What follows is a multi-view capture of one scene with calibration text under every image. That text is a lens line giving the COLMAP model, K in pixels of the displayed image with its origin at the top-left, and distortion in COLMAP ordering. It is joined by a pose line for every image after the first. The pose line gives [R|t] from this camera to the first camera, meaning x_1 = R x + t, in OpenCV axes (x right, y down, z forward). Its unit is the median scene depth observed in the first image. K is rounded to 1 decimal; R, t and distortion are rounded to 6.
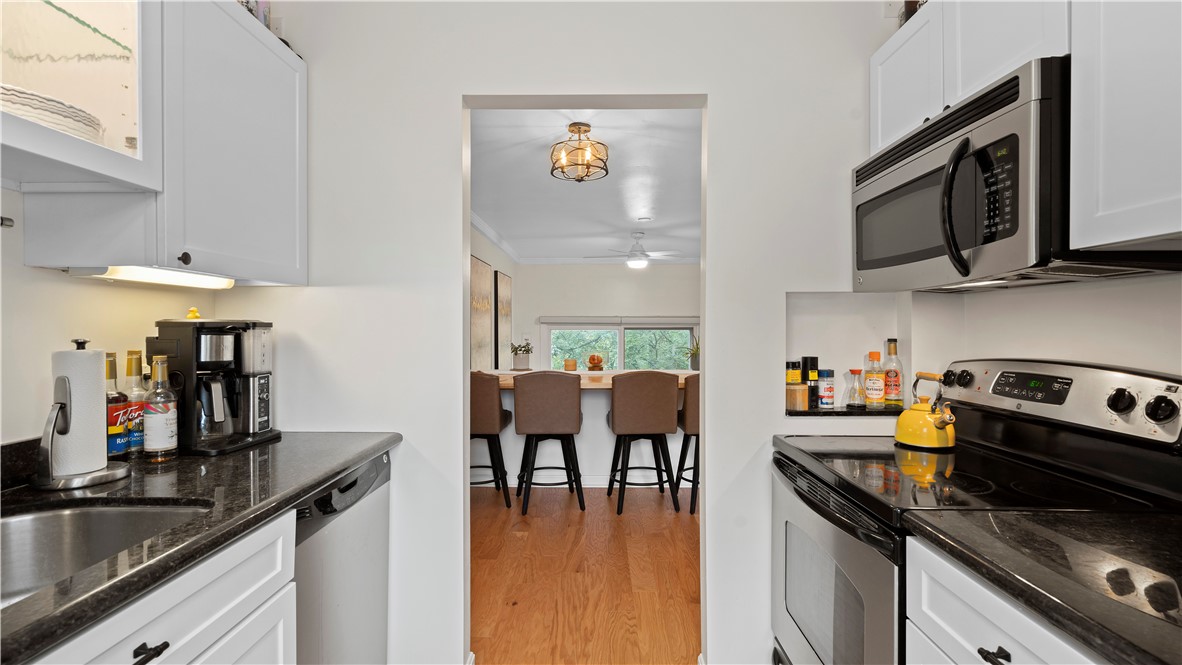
lens RADIAL K [[540.8, 0, 591.0], [0, 540.8, 332.5], [0, 0, 1]] dist [-0.003636, 0.000229]
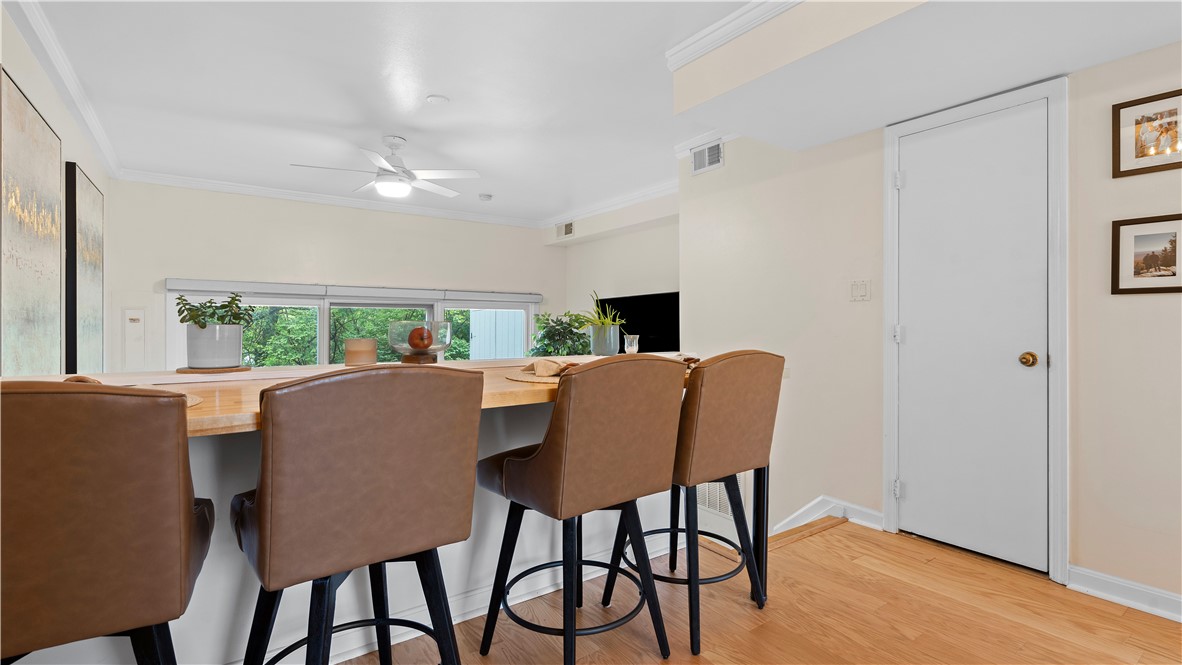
lens RADIAL K [[548.2, 0, 590.9], [0, 548.2, 326.7], [0, 0, 1]] dist [-0.003536, 0.000247]
pose [[0.805232, -0.002186, 0.592956, -0.382407], [0.002378, 0.999997, 0.000457, 0.105150], [-0.592955, 0.001042, 0.805235, 1.452513]]
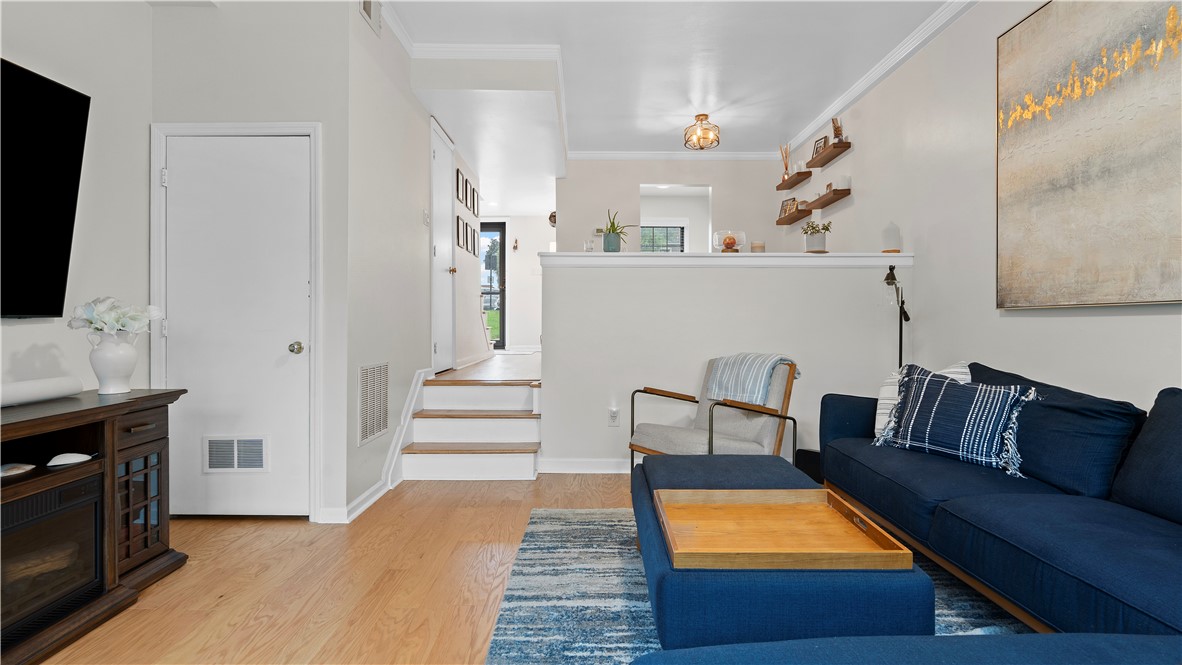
lens RADIAL K [[541.7, 0, 591.7], [0, 541.7, 324.7], [0, 0, 1]] dist [-0.000866, 0.000527]
pose [[-0.999708, -0.000907, -0.024140, 0.655597], [-0.001108, 0.999965, 0.008317, 0.462135], [0.024132, 0.008342, -0.999674, 4.889269]]
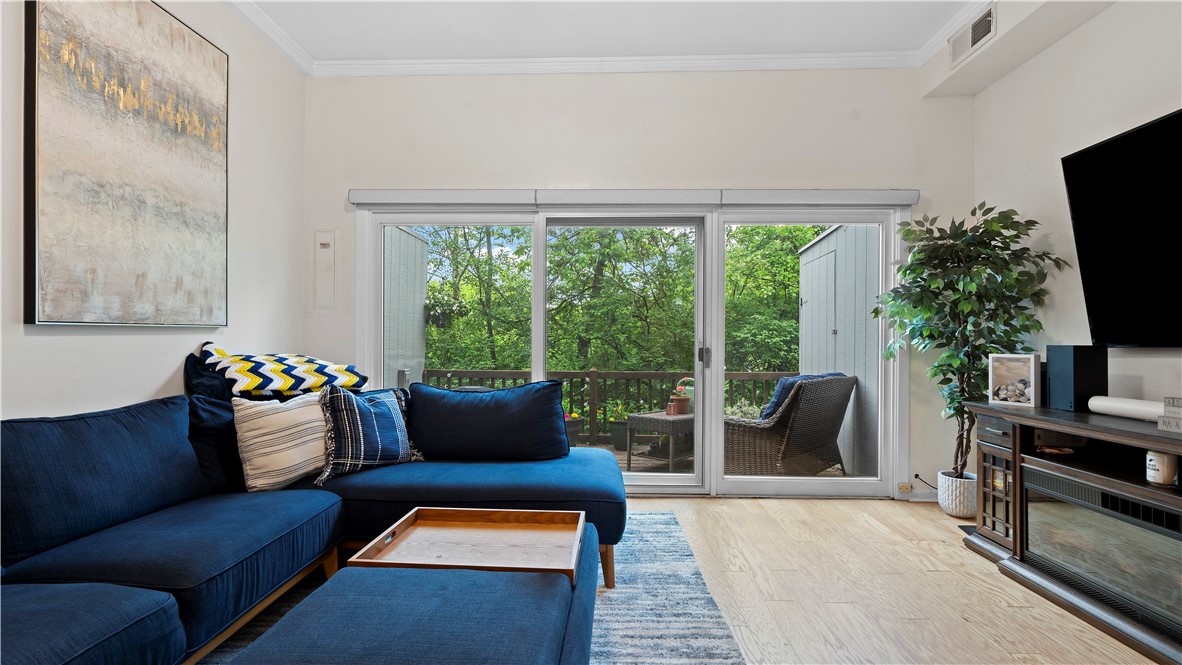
lens RADIAL K [[541.9, 0, 589.9], [0, 541.9, 335.5], [0, 0, 1]] dist [-0.001176, -0.000182]
pose [[0.999821, 0.003740, -0.018544, 0.534933], [-0.003918, 0.999946, -0.009580, 0.457794], [0.018507, 0.009651, 0.999782, 2.867960]]
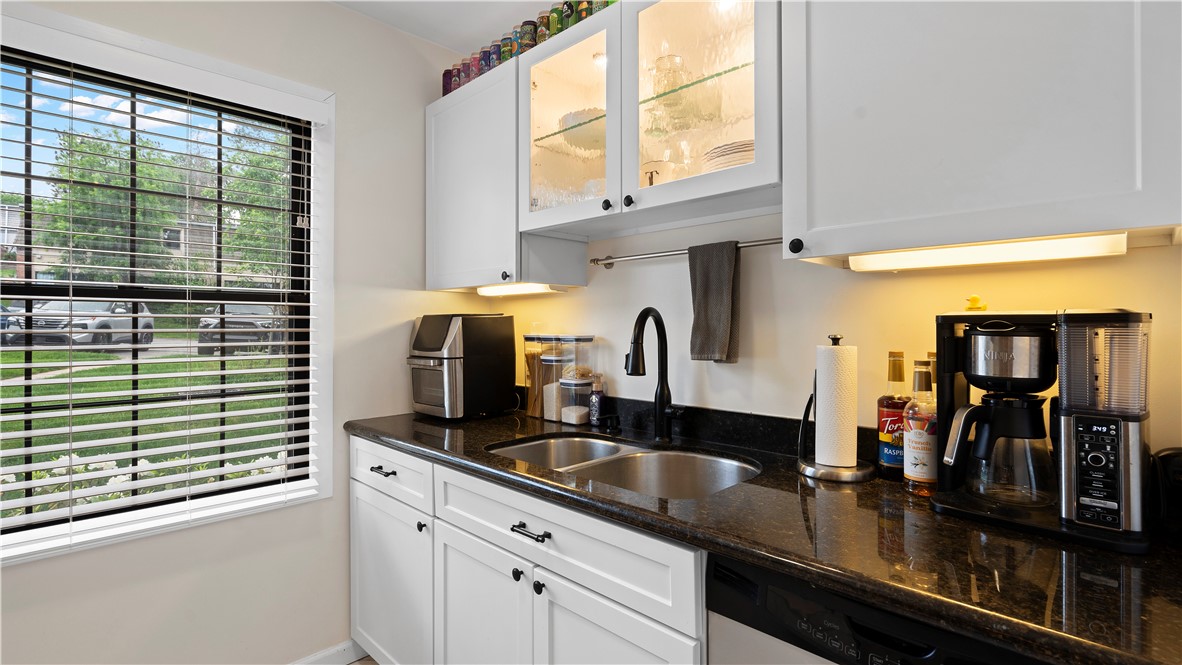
lens RADIAL K [[556.7, 0, 595.5], [0, 556.7, 326.9], [0, 0, 1]] dist [0.003573, 0.000614]
pose [[-0.685247, 0.004757, -0.728295, 0.104466], [-0.004516, 0.999932, 0.010781, -0.009920], [0.728297, 0.010677, -0.685179, 1.041749]]
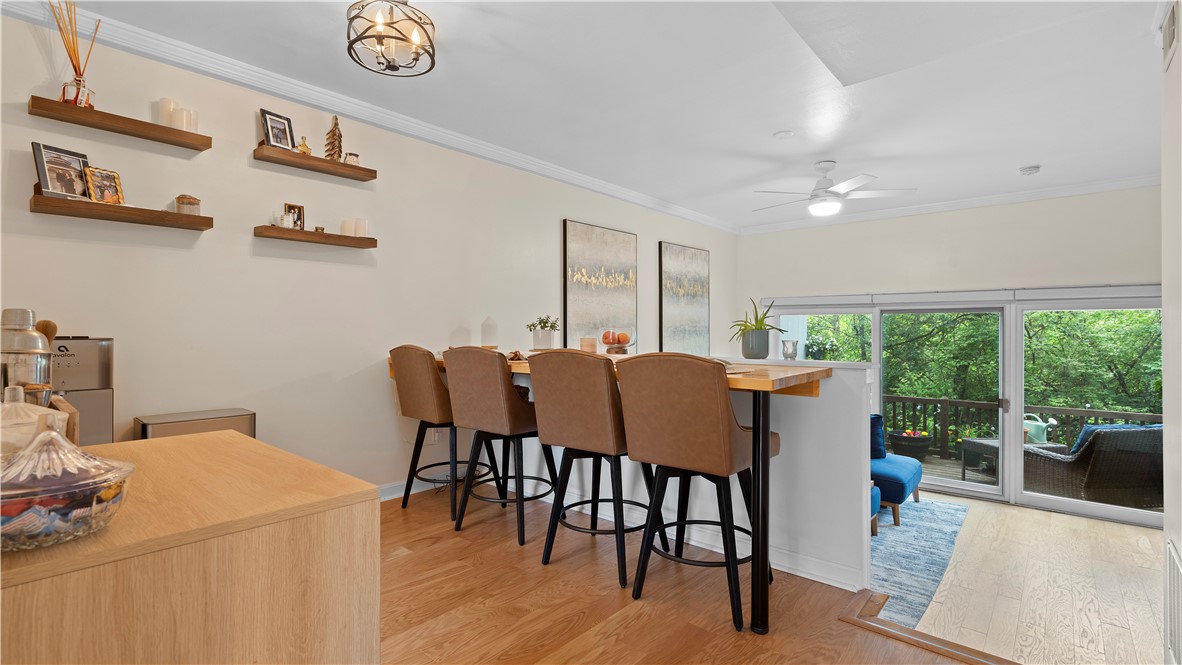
lens RADIAL K [[539.5, 0, 591.0], [0, 539.5, 332.5], [0, 0, 1]] dist [-0.003793, 0.000147]
pose [[0.763938, 0.002673, -0.645284, 1.142457], [-0.003721, 0.999993, -0.000264, 0.111179], [0.645279, 0.002603, 0.763943, 1.152848]]
